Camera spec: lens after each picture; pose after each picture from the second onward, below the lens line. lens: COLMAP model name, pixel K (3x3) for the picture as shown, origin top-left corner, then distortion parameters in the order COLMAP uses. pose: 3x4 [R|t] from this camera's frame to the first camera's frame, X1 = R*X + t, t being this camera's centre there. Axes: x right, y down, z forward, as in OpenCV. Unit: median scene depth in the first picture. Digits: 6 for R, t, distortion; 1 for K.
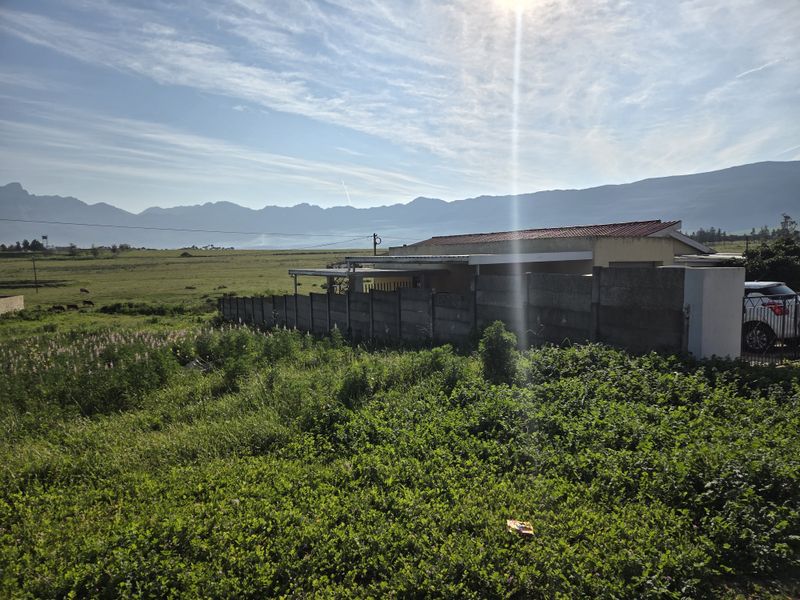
lens RADIAL K [[533.8, 0, 399.9], [0, 533.8, 307.6], [0, 0, 1]] dist [0.082668, -0.065224]
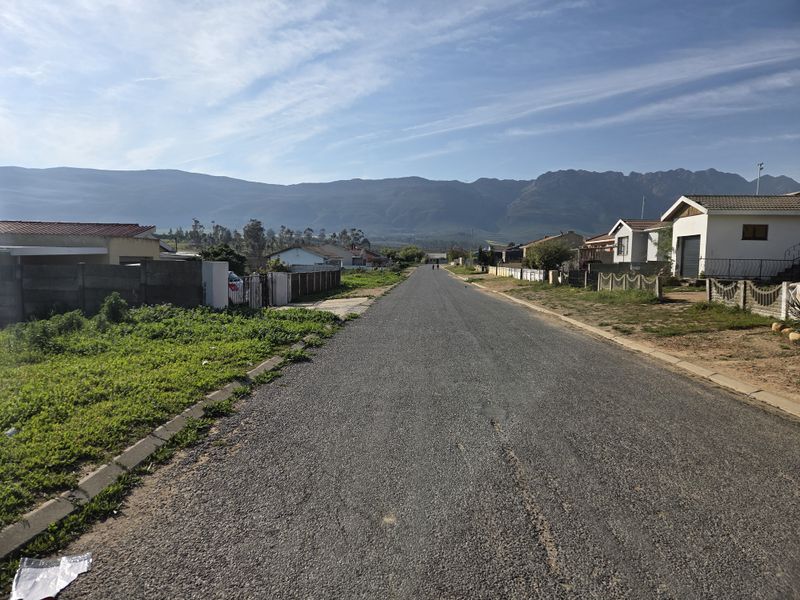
lens RADIAL K [[533.8, 0, 401.9], [0, 533.8, 300.6], [0, 0, 1]] dist [0.082668, -0.065224]
pose [[0.550822, -0.048661, 0.833203, -0.260073], [0.049750, 0.998438, 0.025422, 0.018869], [-0.833139, 0.027449, 0.552382, -0.232379]]
